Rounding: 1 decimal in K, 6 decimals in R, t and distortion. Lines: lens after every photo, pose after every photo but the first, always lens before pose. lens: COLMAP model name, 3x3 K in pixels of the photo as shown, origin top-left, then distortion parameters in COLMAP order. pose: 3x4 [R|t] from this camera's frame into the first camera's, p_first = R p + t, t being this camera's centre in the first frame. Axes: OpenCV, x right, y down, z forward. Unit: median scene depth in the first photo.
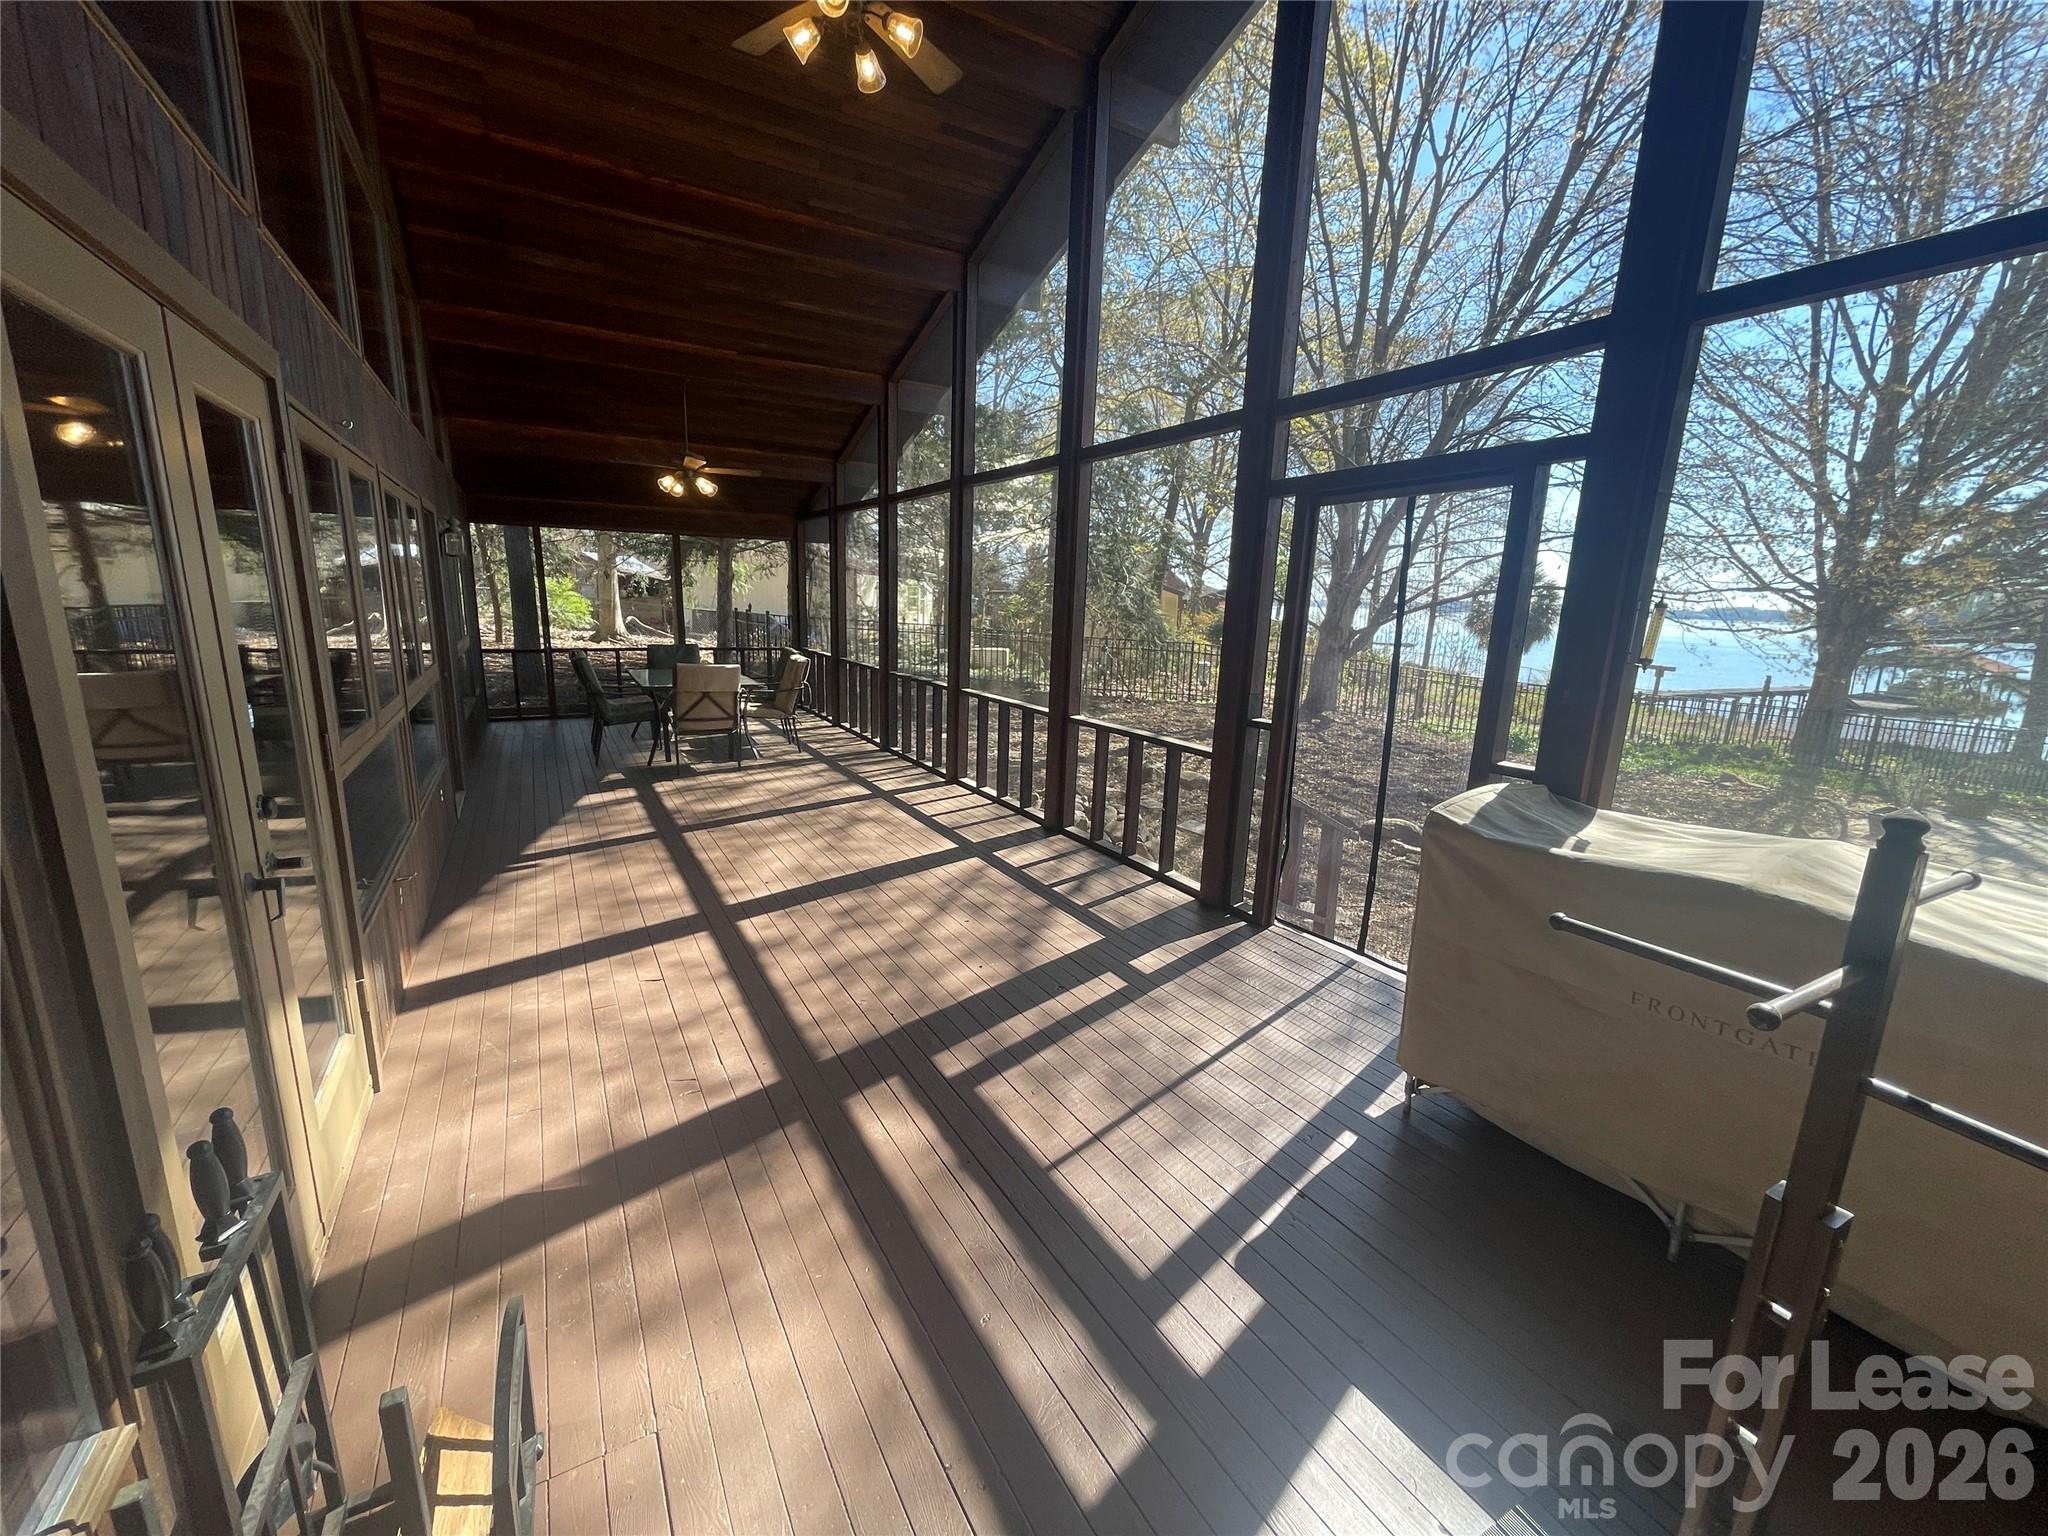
lens RADIAL K [[824.0, 0, 1023.1], [0, 824.0, 773.1], [0, 0, 1]] dist [-0.010816, -0.000174]
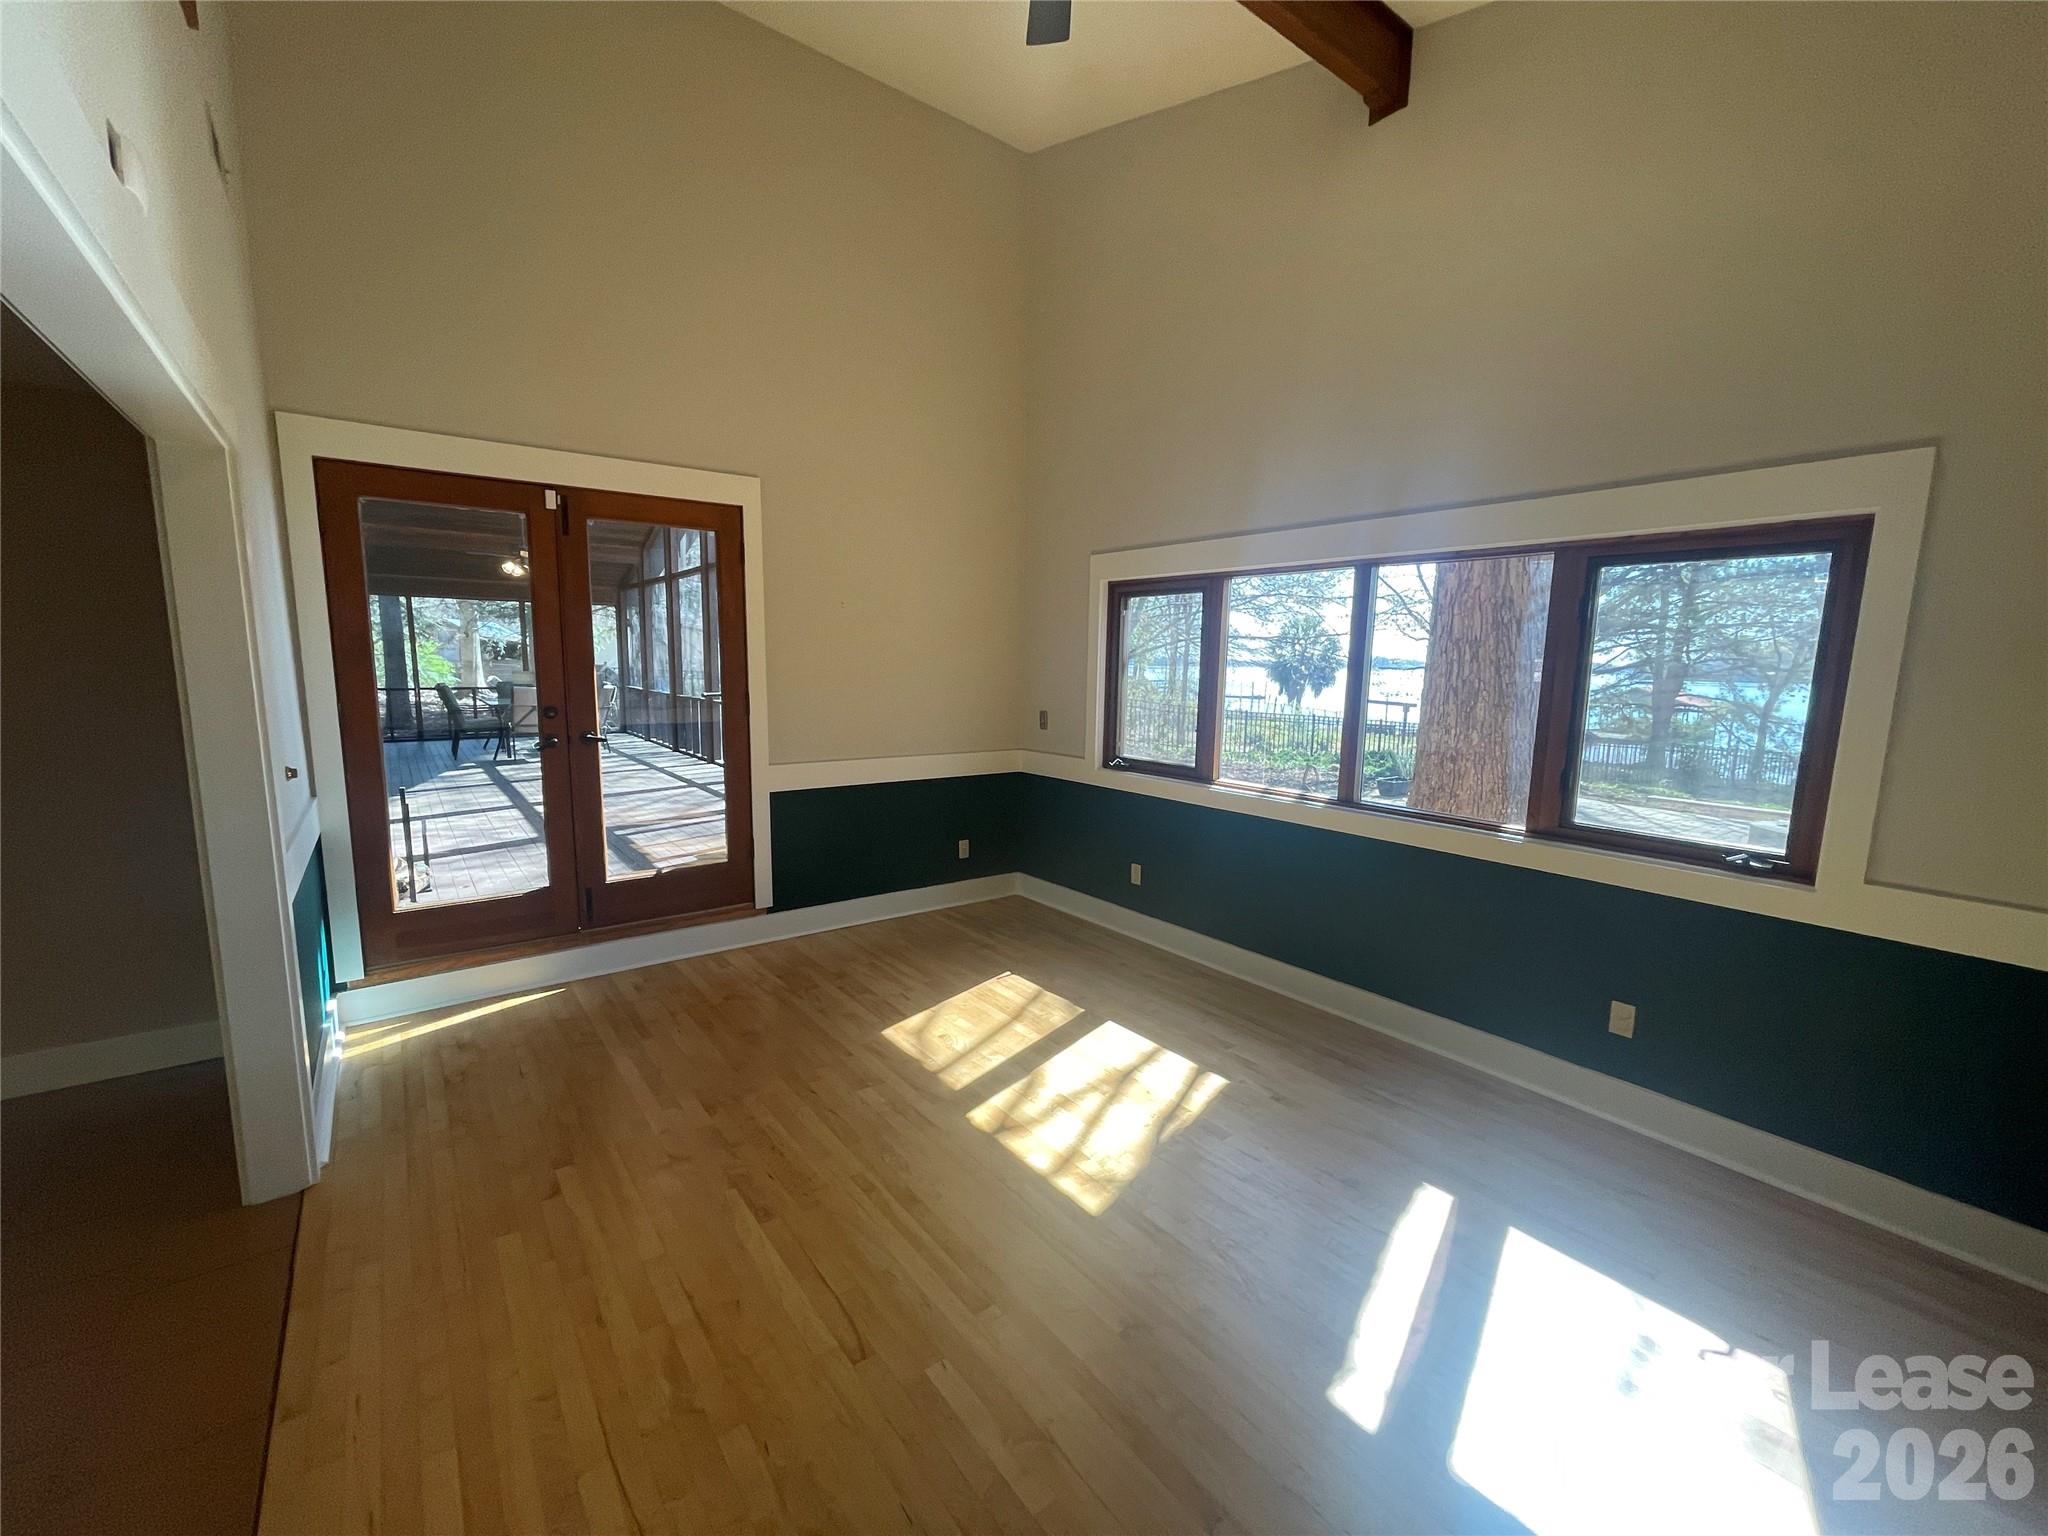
lens RADIAL K [[824.0, 0, 1017.7], [0, 824.0, 773.6], [0, 0, 1]] dist [-0.010816, -0.000174]
pose [[0.992256, -0.031086, 0.120258, 0.211796], [0.039868, 0.996656, -0.071321, 0.116105], [-0.117639, 0.075563, 0.990177, -0.398370]]
